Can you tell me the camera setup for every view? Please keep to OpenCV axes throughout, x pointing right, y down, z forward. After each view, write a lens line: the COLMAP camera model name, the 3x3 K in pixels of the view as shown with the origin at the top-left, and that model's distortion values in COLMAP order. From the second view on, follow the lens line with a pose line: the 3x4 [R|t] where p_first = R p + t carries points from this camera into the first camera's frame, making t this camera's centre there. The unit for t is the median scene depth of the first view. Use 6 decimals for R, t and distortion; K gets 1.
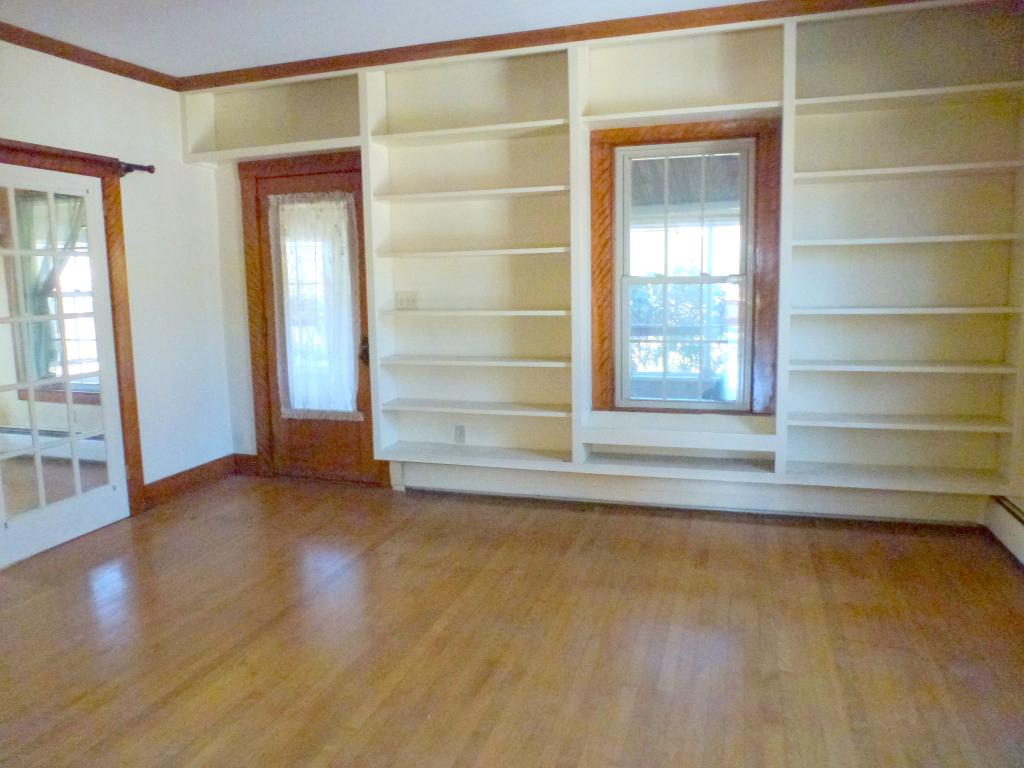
lens RADIAL K [[754.3, 0, 512.0], [0, 754.3, 384.0], [0, 0, 1]] dist [-0.001644, 0.000109]
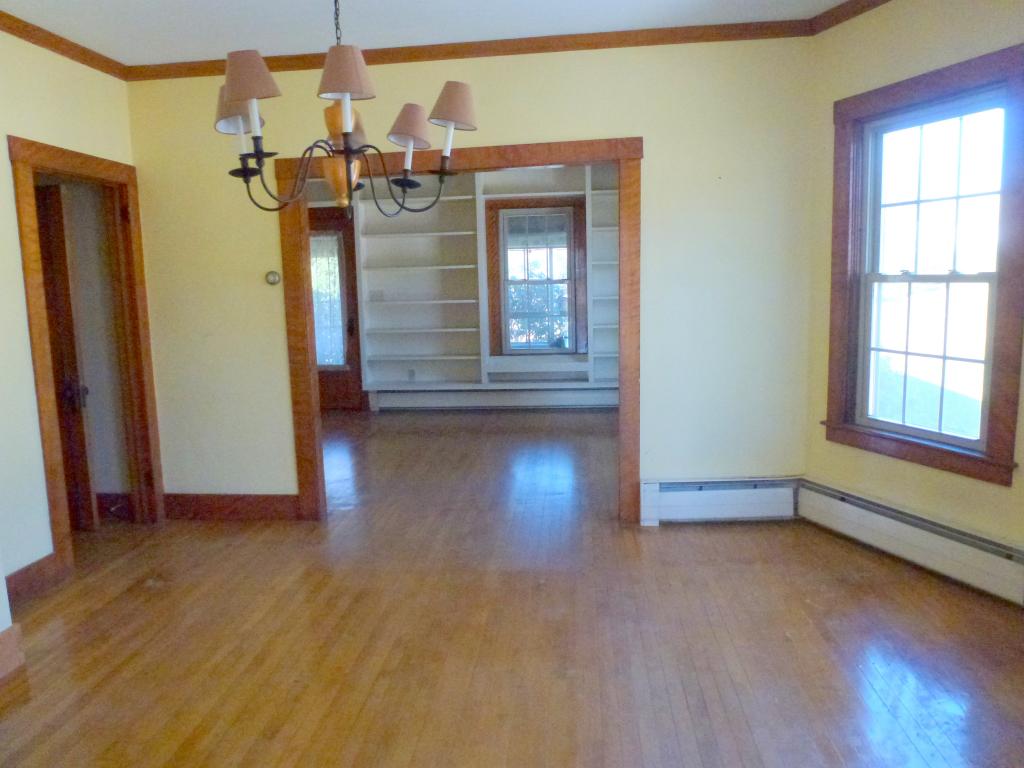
lens RADIAL K [[754.3, 0, 512.0], [0, 754.3, 384.0], [0, 0, 1]] dist [-0.001644, 0.000109]
pose [[0.982677, -0.030548, 0.182791, -0.170575], [0.031931, 0.999479, -0.004628, 0.110778], [-0.182555, 0.010385, 0.983141, -0.755886]]
